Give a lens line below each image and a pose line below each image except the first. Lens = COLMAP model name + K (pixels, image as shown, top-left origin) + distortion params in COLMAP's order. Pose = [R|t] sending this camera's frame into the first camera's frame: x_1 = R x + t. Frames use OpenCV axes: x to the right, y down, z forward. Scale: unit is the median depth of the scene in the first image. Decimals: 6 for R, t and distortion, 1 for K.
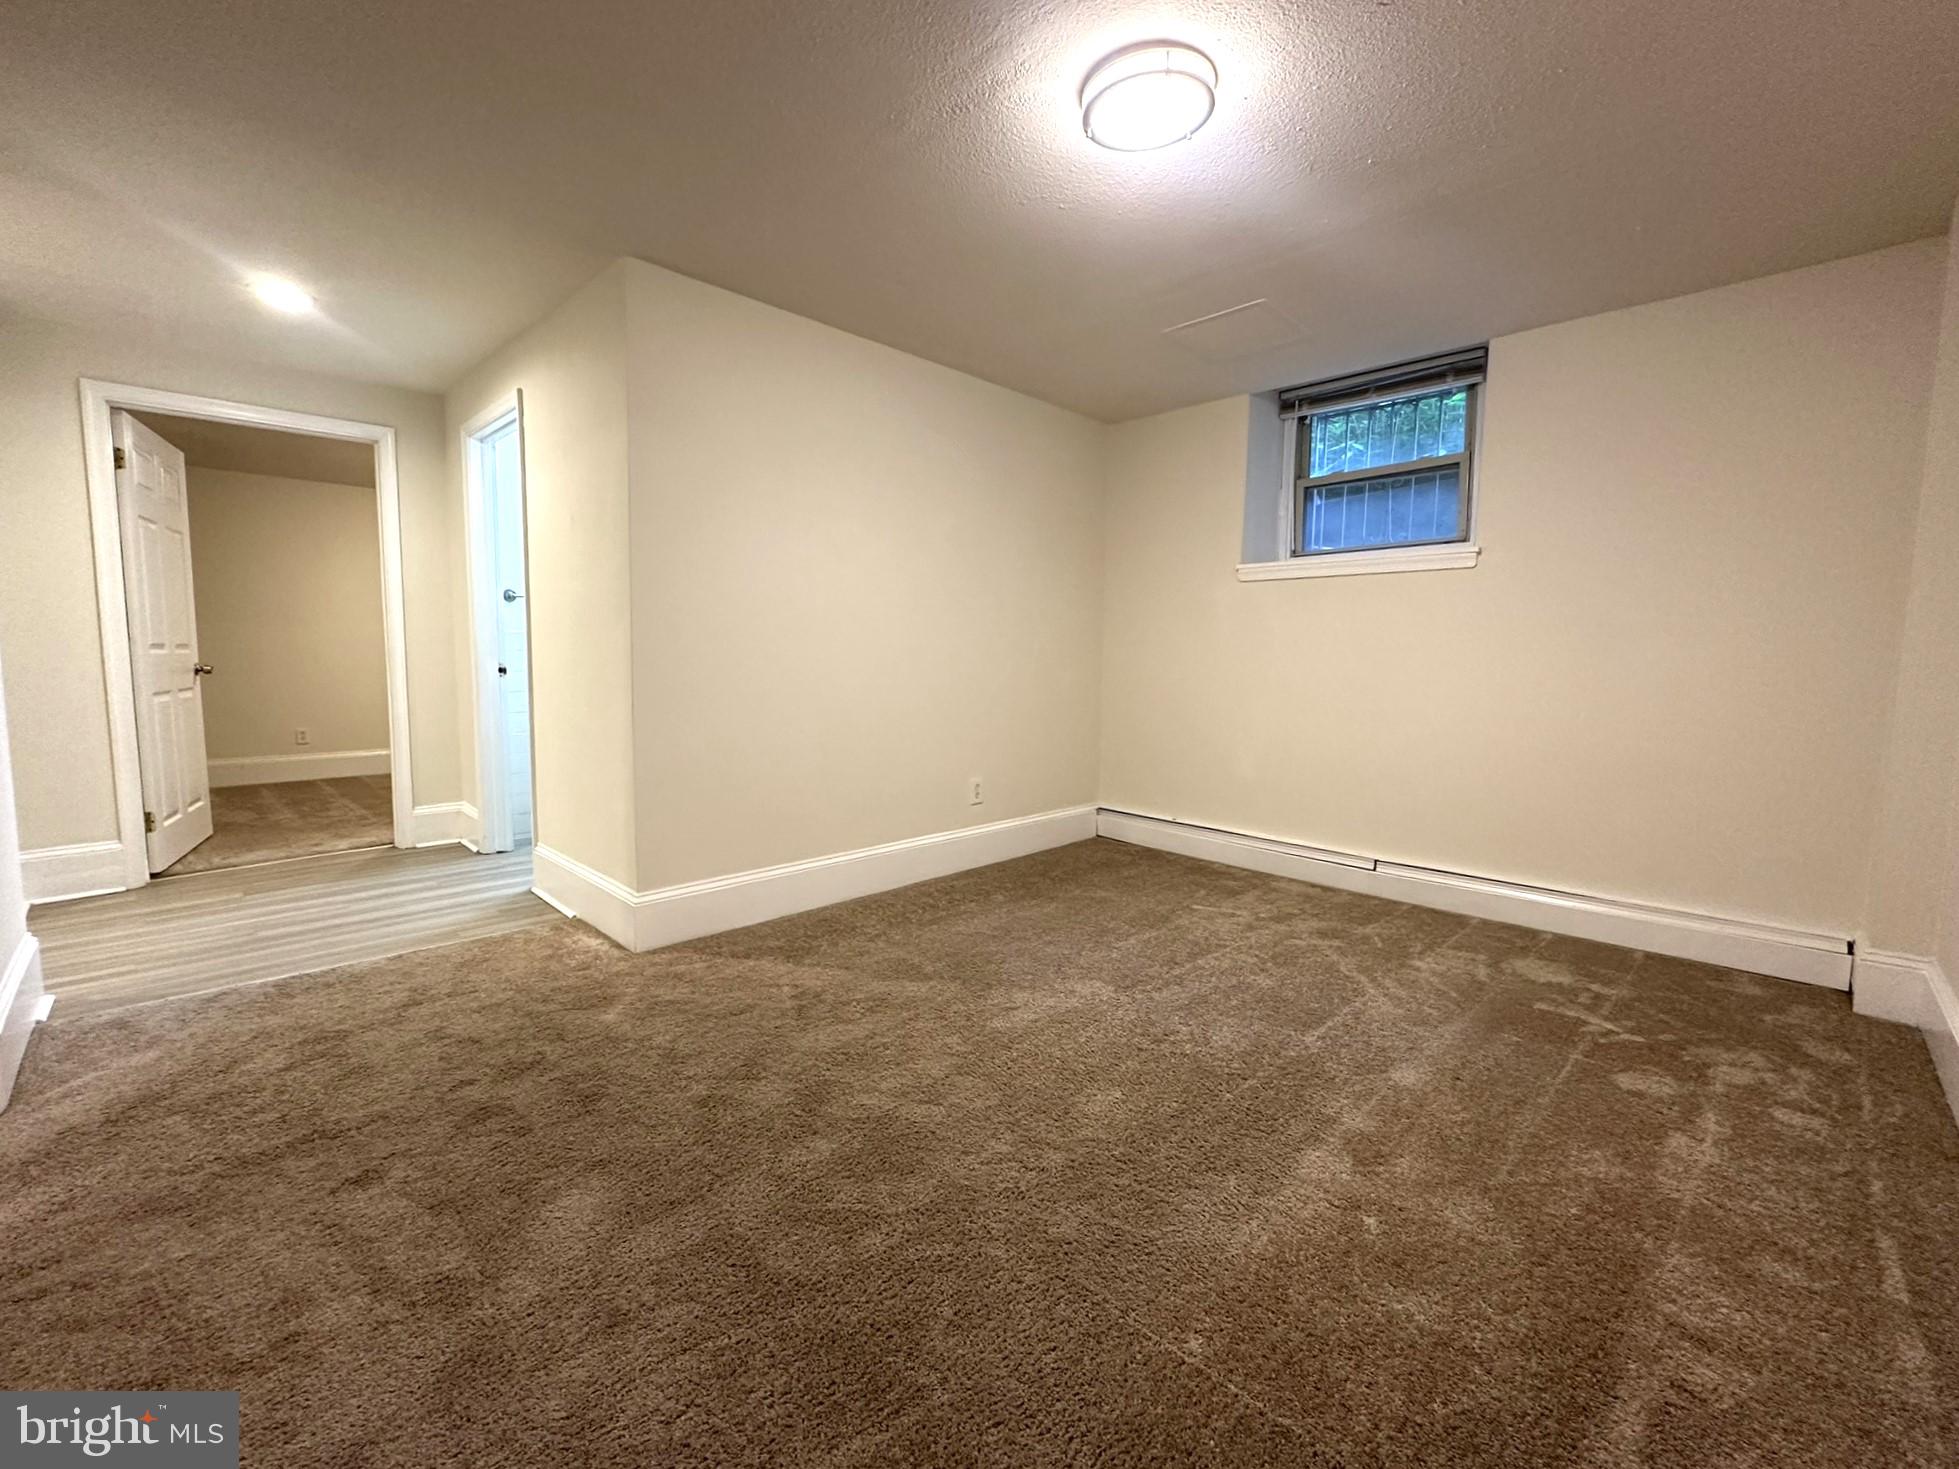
lens RADIAL K [[815.7, 0, 979.5], [0, 815.7, 734.5], [0, 0, 1]] dist [0.001797, 0.000161]
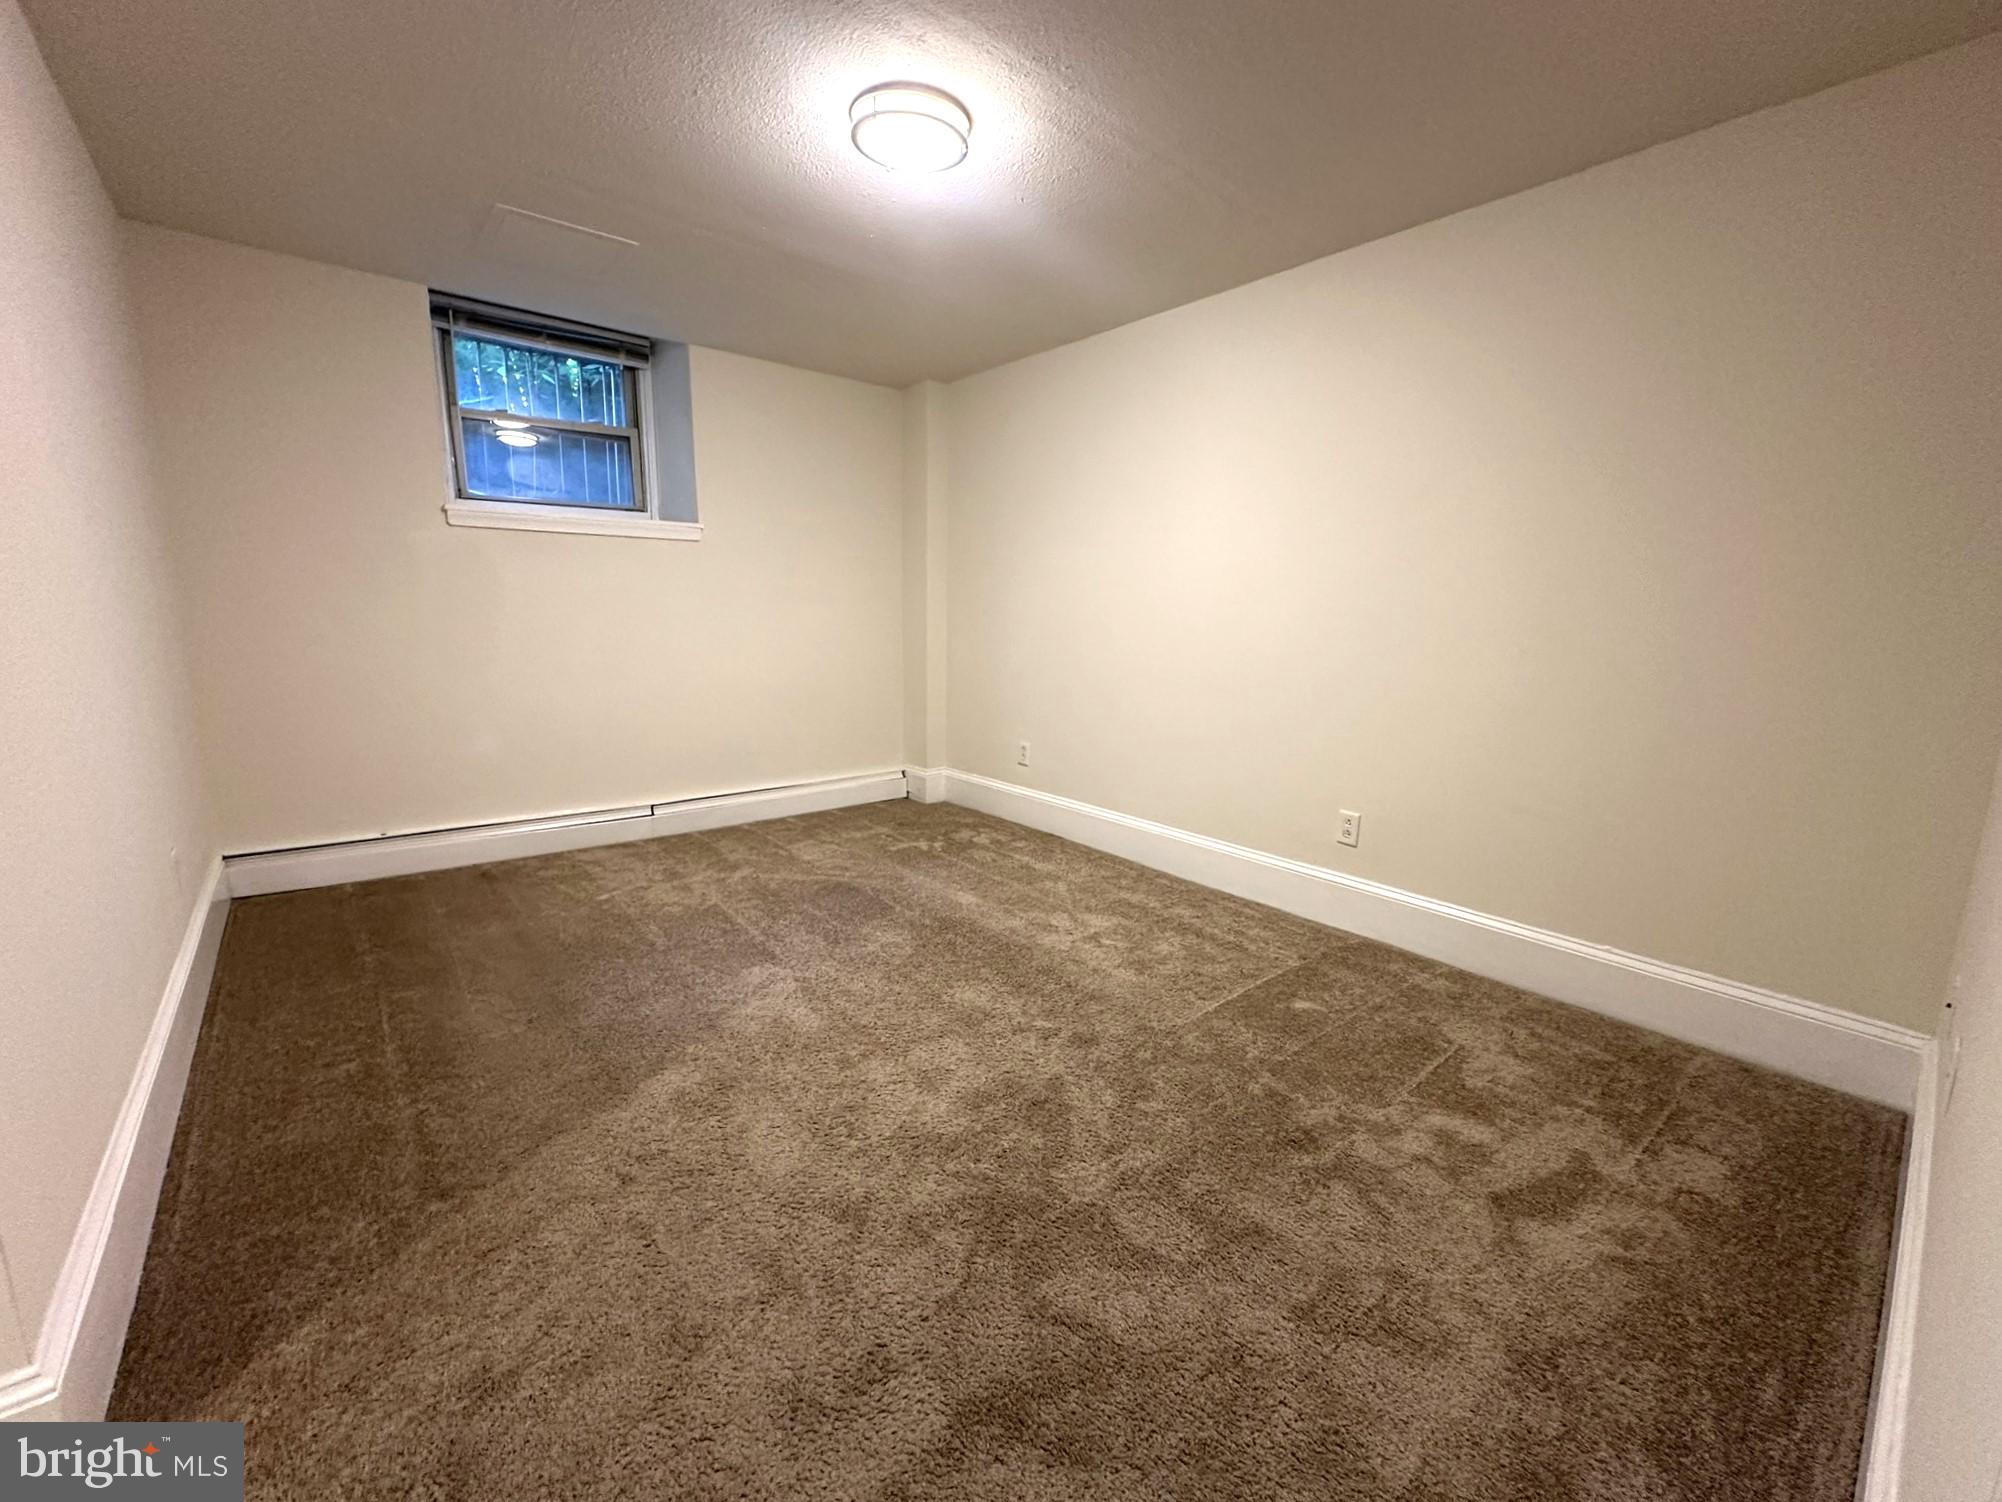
lens RADIAL K [[815.6, 0, 1001.0], [0, 815.6, 751.0], [0, 0, 1]] dist [-0.000184, -0.000057]
pose [[0.094301, -0.178738, 0.979367, -0.676239], [0.082407, 0.981776, 0.171243, -0.084166], [-0.992127, 0.064558, 0.107312, 0.543332]]
